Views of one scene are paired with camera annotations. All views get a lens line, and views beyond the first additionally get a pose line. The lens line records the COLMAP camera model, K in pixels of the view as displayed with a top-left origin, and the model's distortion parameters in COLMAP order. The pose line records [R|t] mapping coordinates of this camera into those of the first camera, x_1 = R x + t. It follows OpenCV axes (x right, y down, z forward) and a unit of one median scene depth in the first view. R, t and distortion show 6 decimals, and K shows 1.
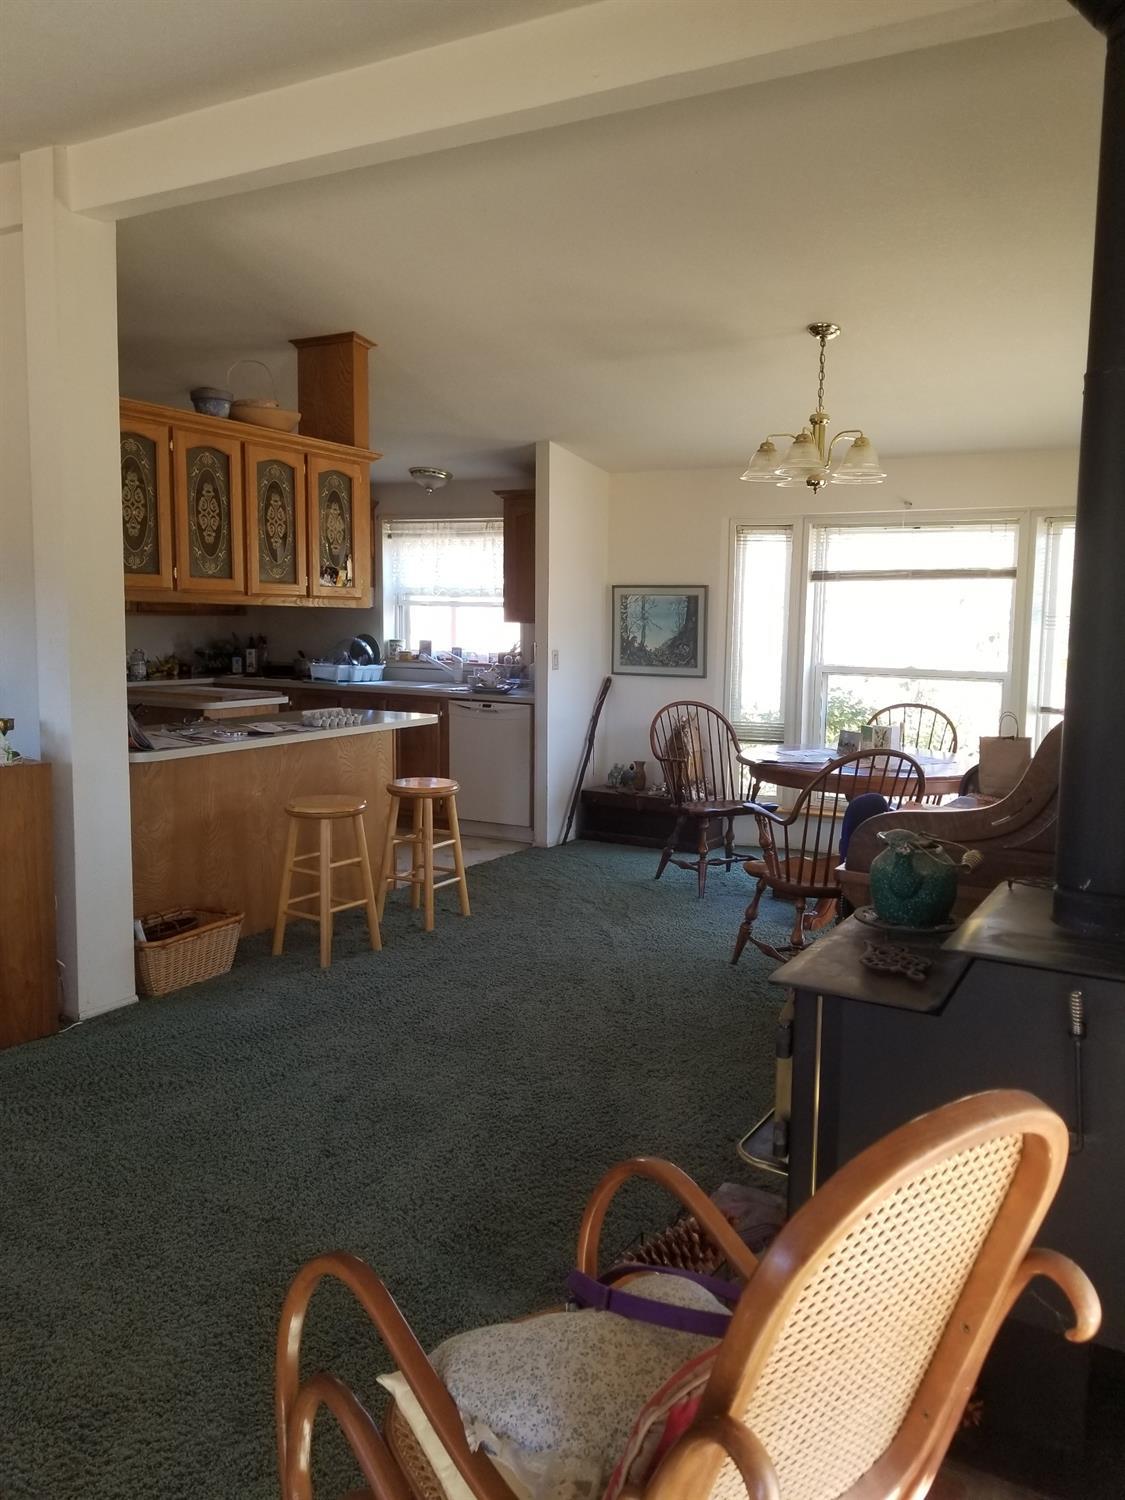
lens RADIAL K [[1197.1, 0, 562.5], [0, 1197.1, 750.0], [0, 0, 1]] dist [0.074318, -0.148184]
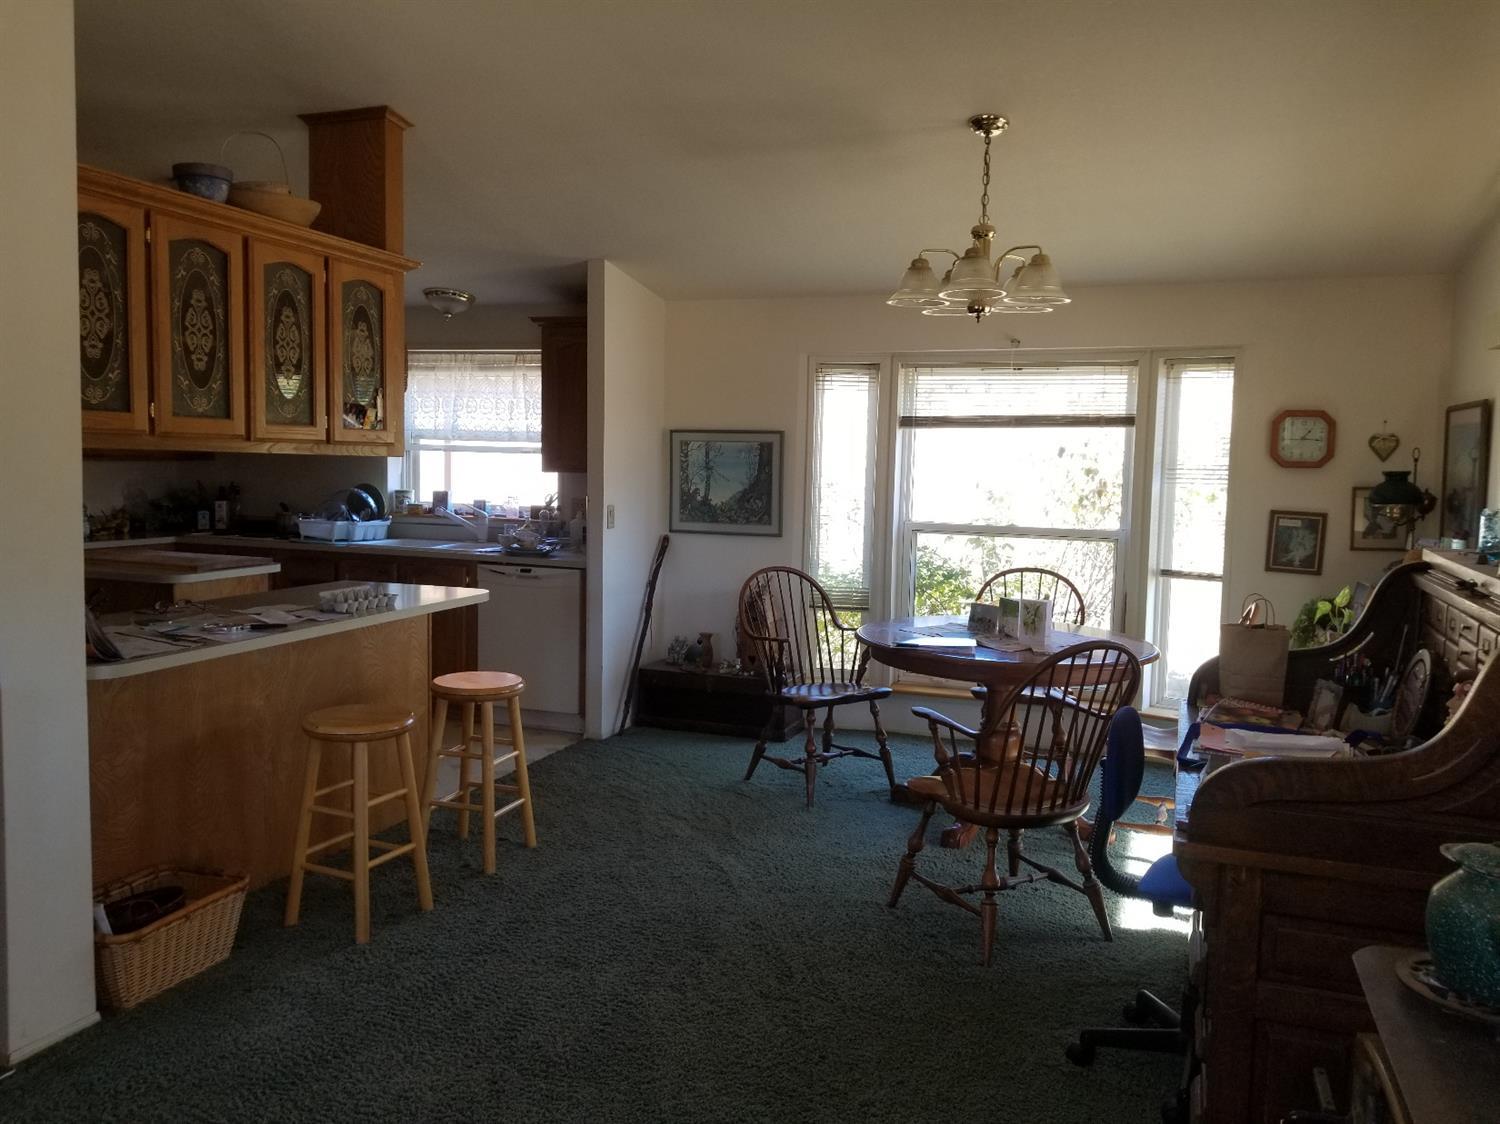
lens RADIAL K [[1197.1, 0, 708.3], [0, 1197.1, 553.6], [0, 0, 1]] dist [0.074318, -0.148184]
pose [[0.988192, -0.007312, 0.153047, -0.085977], [0.012046, 0.999477, -0.030024, -0.029238], [-0.152748, 0.031513, 0.987763, 0.196385]]
